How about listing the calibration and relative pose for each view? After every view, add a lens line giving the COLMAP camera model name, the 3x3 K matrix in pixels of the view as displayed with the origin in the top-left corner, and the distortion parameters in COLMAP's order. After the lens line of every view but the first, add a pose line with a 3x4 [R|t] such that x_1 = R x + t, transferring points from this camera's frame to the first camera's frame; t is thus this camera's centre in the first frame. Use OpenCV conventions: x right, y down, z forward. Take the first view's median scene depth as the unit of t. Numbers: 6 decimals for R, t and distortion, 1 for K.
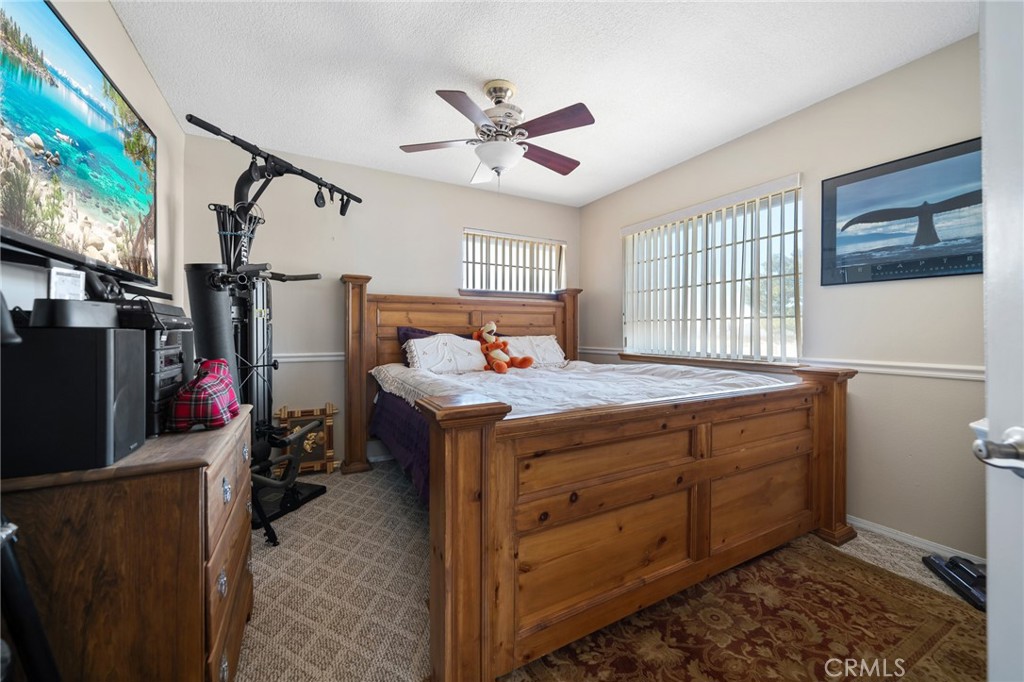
lens RADIAL K [[377.3, 0, 511.5], [0, 377.3, 333.9], [0, 0, 1]] dist [-0.001775, 0.000319]
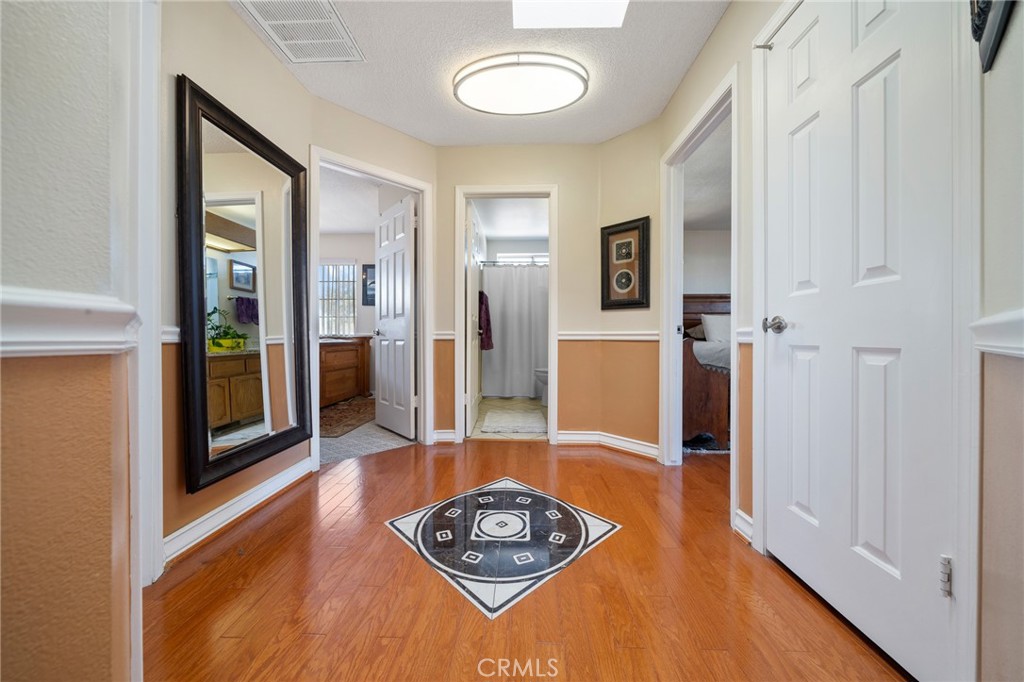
lens RADIAL K [[357.6, 0, 512.2], [0, 357.6, 341.7], [0, 0, 1]] dist [-0.002169, 0.000020]
pose [[0.499178, -0.000002, 0.866499, -0.894921], [0.002566, 0.999996, -0.001476, 0.147103], [-0.866496, 0.002960, 0.499176, -1.265417]]
